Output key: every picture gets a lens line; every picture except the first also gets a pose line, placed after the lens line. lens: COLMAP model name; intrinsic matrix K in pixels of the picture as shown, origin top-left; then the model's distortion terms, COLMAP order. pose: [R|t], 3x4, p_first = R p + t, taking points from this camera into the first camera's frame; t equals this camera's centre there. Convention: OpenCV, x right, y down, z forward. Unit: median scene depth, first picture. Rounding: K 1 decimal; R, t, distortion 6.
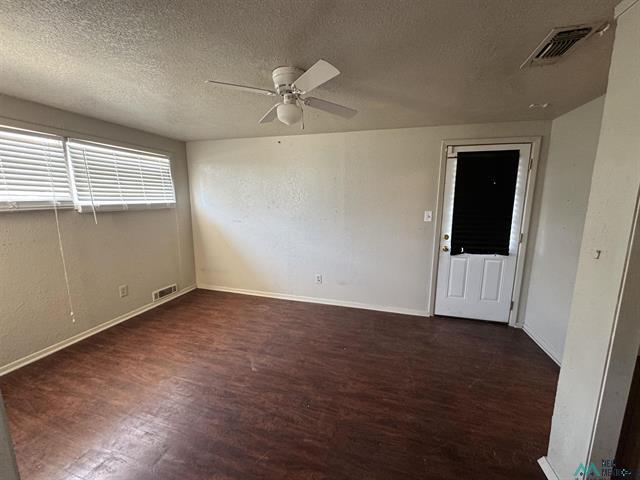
lens RADIAL K [[254.9, 0, 319.8], [0, 254.9, 238.4], [0, 0, 1]] dist [-0.002371, 0.000020]
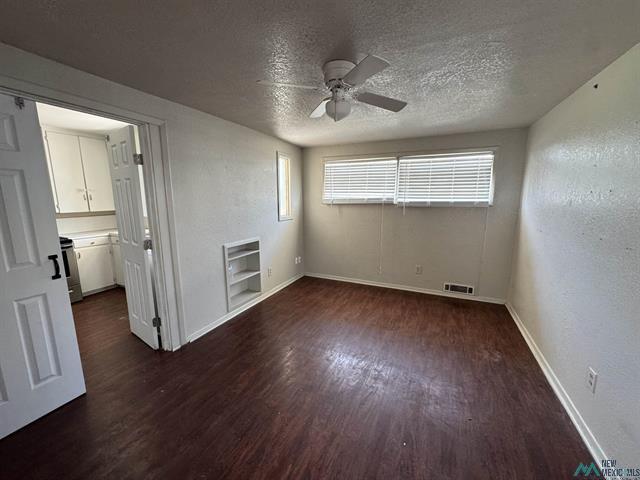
lens RADIAL K [[254.9, 0, 320.3], [0, 254.9, 236.8], [0, 0, 1]] dist [-0.002371, 0.000020]
pose [[-0.140780, 0.153915, -0.978004, 0.531791], [-0.154874, 0.972256, 0.175304, -0.101739], [0.977852, 0.176147, -0.113037, 0.645493]]
